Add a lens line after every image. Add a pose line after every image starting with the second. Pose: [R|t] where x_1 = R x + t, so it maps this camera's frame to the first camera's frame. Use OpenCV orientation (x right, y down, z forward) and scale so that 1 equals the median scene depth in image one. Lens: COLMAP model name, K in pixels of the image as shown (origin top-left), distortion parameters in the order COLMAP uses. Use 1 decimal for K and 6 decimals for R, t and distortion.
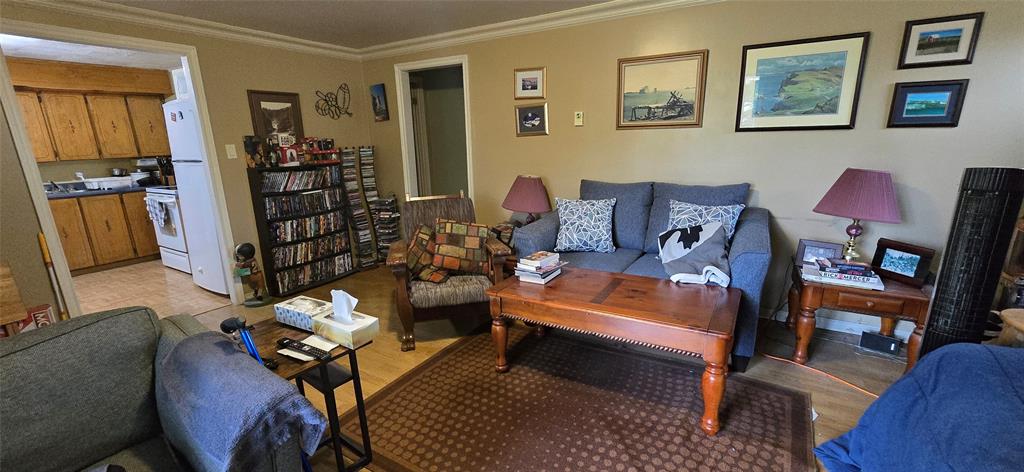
lens RADIAL K [[410.7, 0, 513.2], [0, 410.7, 239.3], [0, 0, 1]] dist [-0.003488, -0.000666]
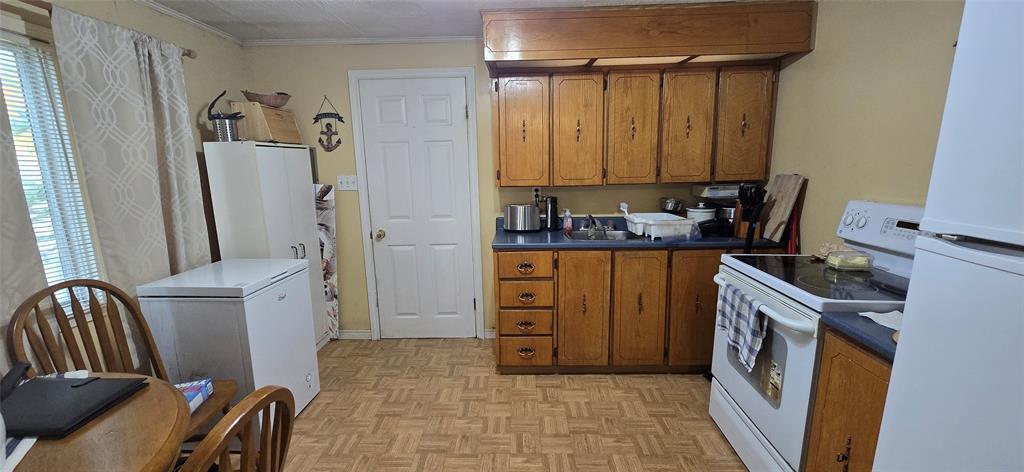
lens RADIAL K [[410.7, 0, 509.9], [0, 410.7, 237.4], [0, 0, 1]] dist [-0.003488, -0.000666]
pose [[0.481242, 0.179068, -0.858103, -0.599977], [-0.202574, 0.975133, 0.089882, -0.132901], [0.852860, 0.130574, 0.505549, 0.542547]]
